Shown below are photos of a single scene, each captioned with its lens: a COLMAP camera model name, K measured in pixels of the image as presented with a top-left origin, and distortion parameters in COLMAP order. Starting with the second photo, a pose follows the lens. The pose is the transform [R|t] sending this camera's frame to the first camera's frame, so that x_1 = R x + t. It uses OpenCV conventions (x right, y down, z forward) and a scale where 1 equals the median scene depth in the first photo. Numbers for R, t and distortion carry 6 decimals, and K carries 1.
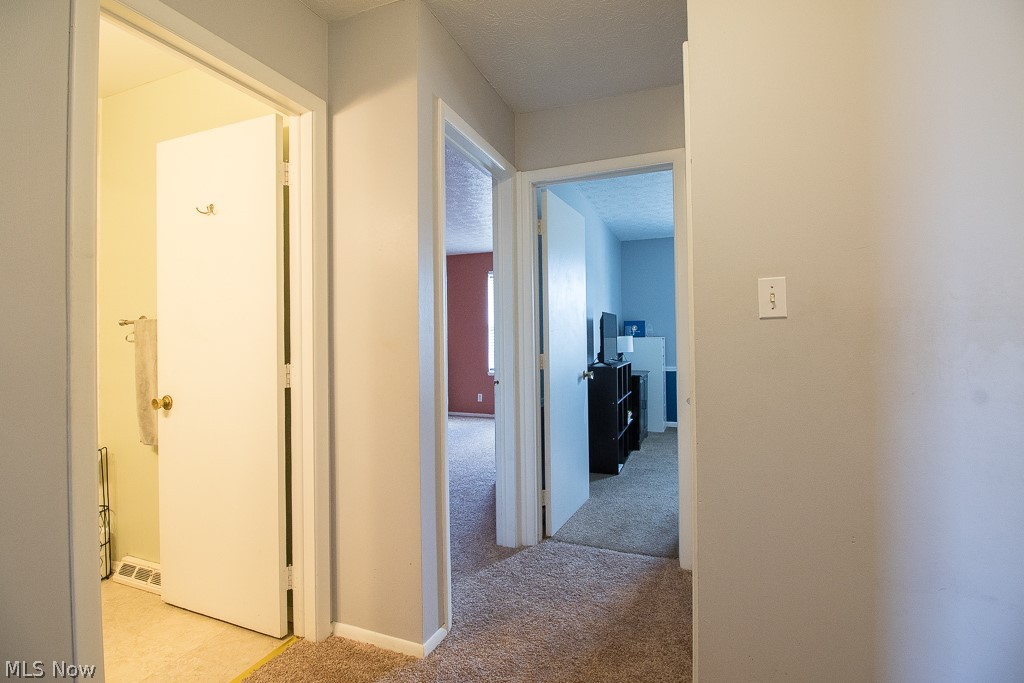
lens RADIAL K [[472.5, 0, 515.7], [0, 472.5, 335.8], [0, 0, 1]] dist [0.001278, -0.014211]
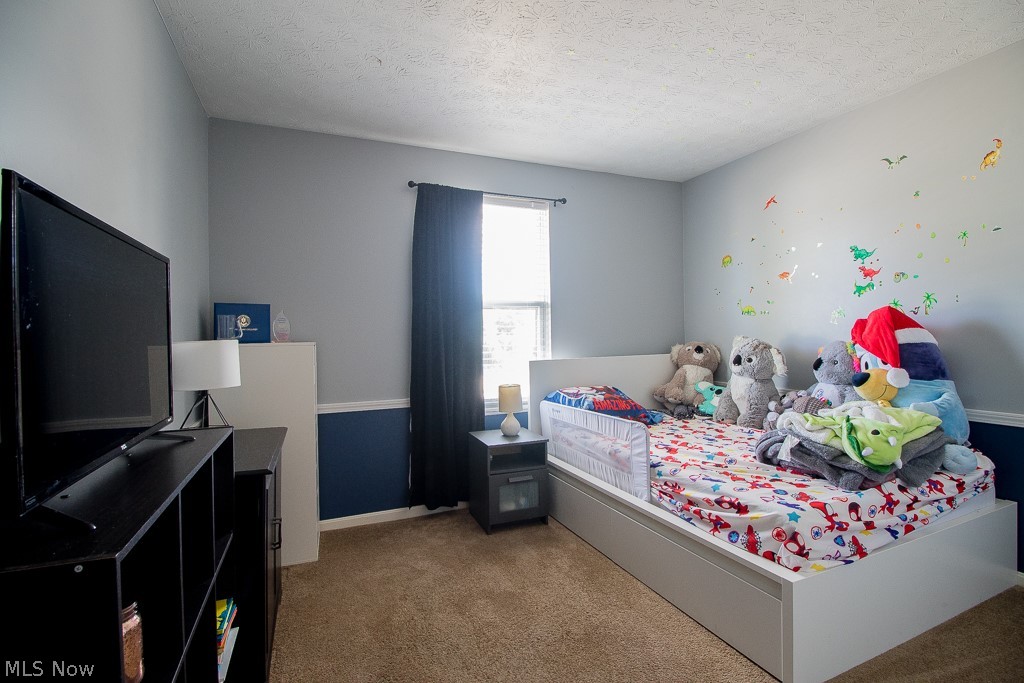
lens RADIAL K [[472.5, 0, 515.7], [0, 472.5, 335.8], [0, 0, 1]] dist [0.001278, -0.014211]
pose [[0.715730, 0.001682, 0.698375, 0.132832], [0.004724, 0.999963, -0.007250, 0.001089], [-0.698361, 0.008488, 0.715695, 0.535491]]
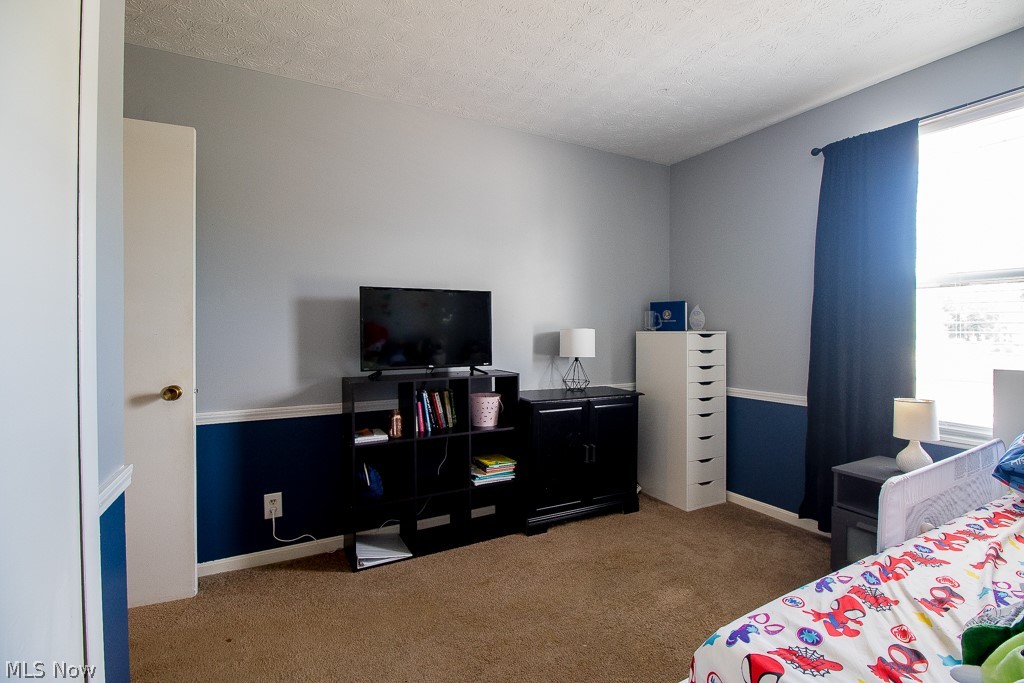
lens RADIAL K [[472.5, 0, 515.7], [0, 472.5, 335.8], [0, 0, 1]] dist [0.001278, -0.014211]
pose [[0.761897, 0.018956, -0.647421, 0.477734], [-0.007351, 0.999760, 0.020621, -0.001266], [0.647657, -0.010951, 0.761854, 0.457958]]
